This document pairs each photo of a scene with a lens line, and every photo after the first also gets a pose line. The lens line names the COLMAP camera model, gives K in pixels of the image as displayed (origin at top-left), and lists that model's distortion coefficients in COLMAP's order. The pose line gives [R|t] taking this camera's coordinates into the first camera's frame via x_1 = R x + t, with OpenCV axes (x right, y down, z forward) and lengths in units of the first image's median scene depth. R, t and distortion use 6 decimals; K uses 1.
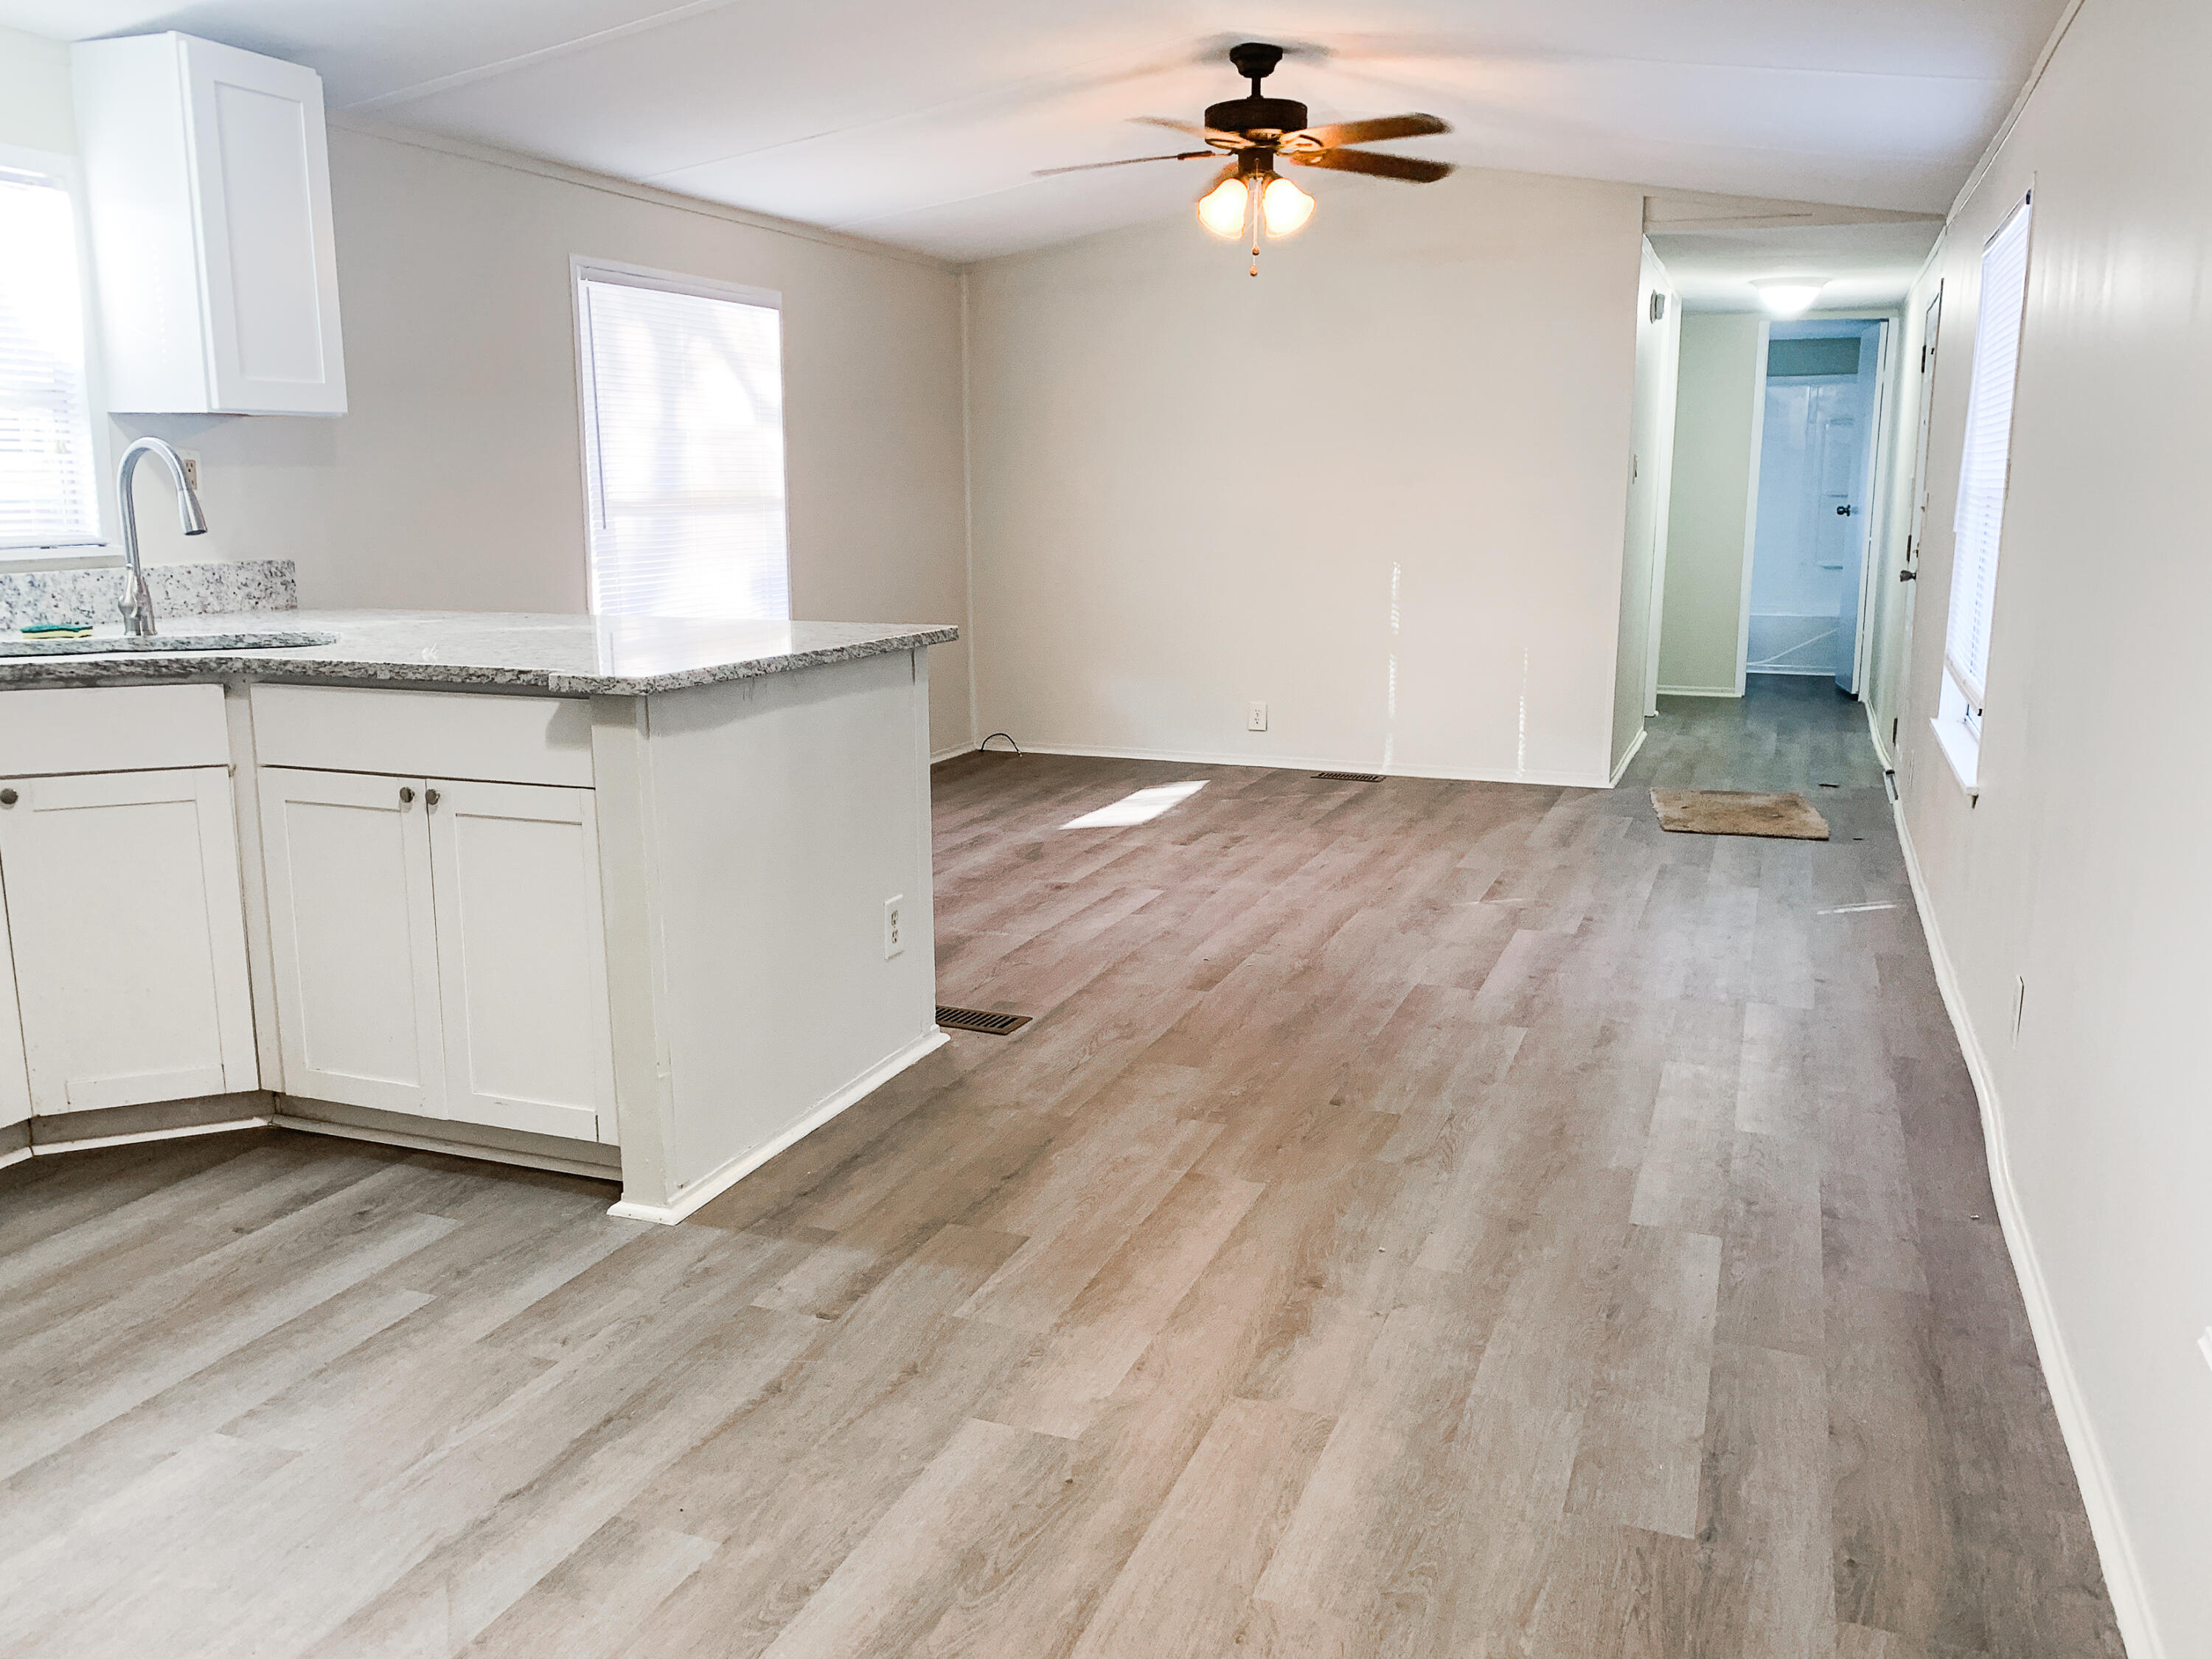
lens RADIAL K [[1760.8, 0, 1098.4], [0, 1760.8, 833.7], [0, 0, 1]] dist [0.091461, -0.137594]
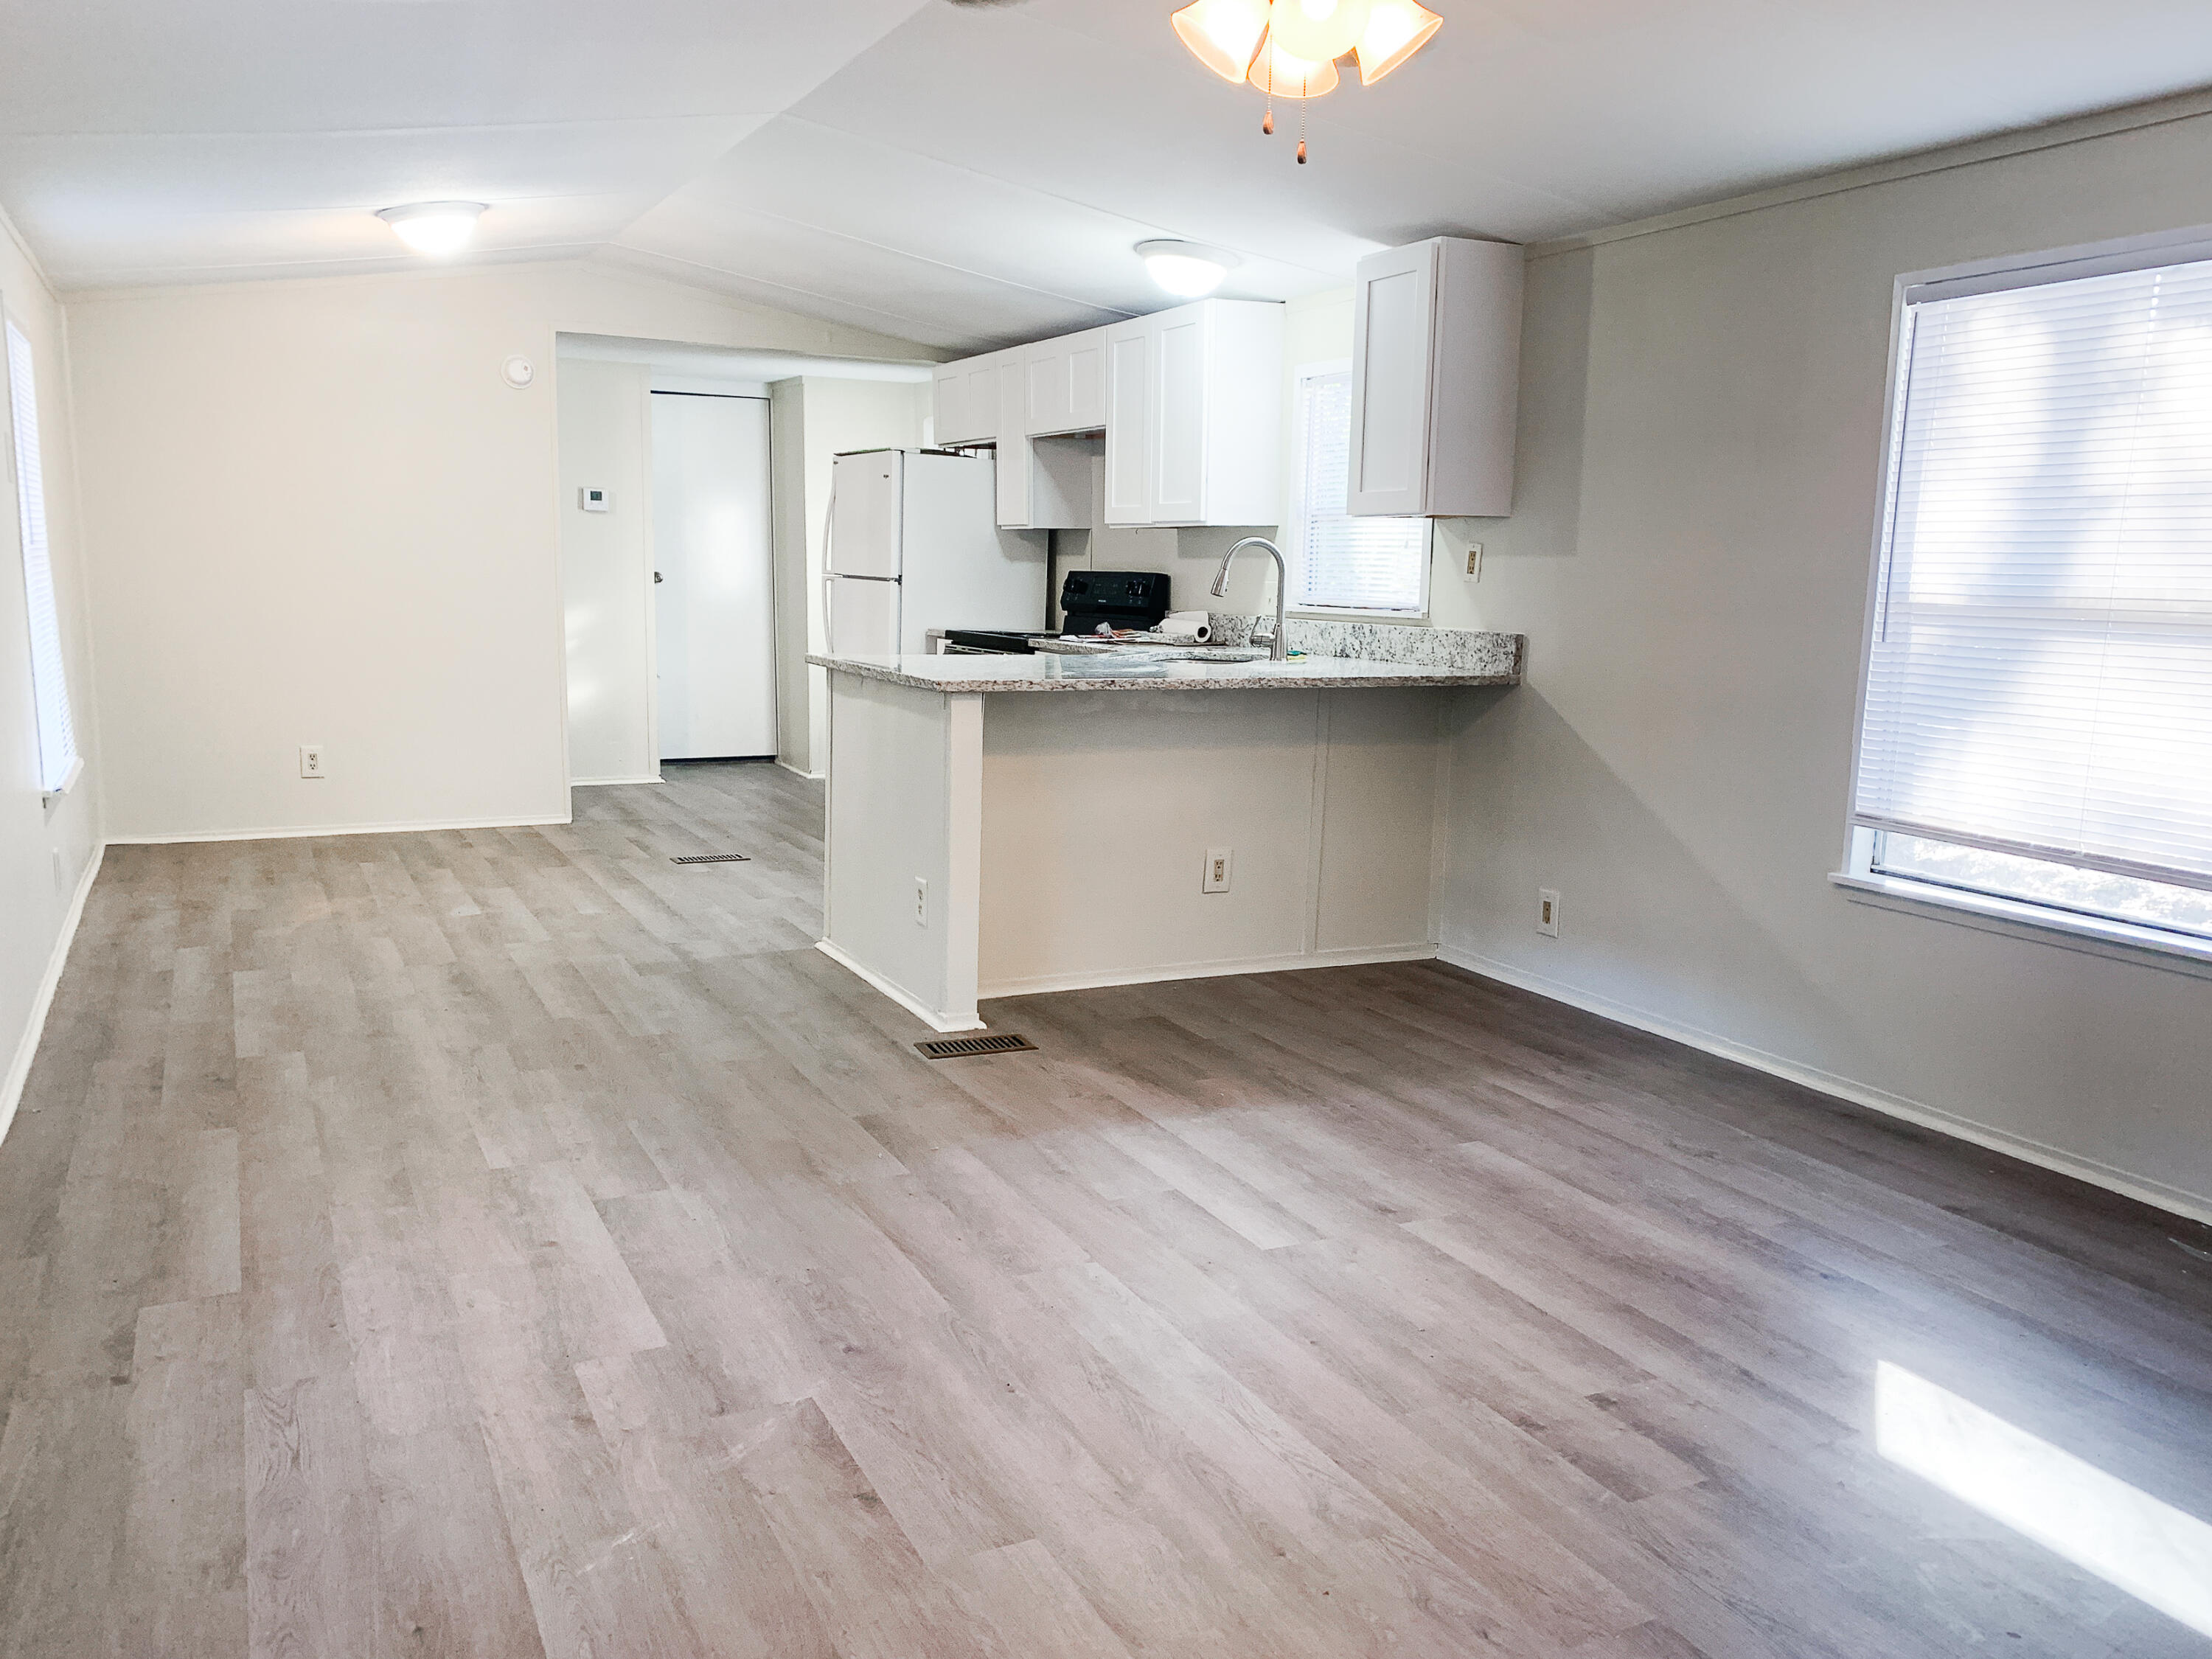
lens RADIAL K [[1760.8, 0, 1098.4], [0, 1760.8, 833.7], [0, 0, 1]] dist [0.091461, -0.137594]
pose [[-0.682419, 0.106414, -0.723174, 0.825023], [-0.156784, 0.945012, 0.287005, -0.439992], [0.713949, 0.309240, -0.628210, 2.154102]]
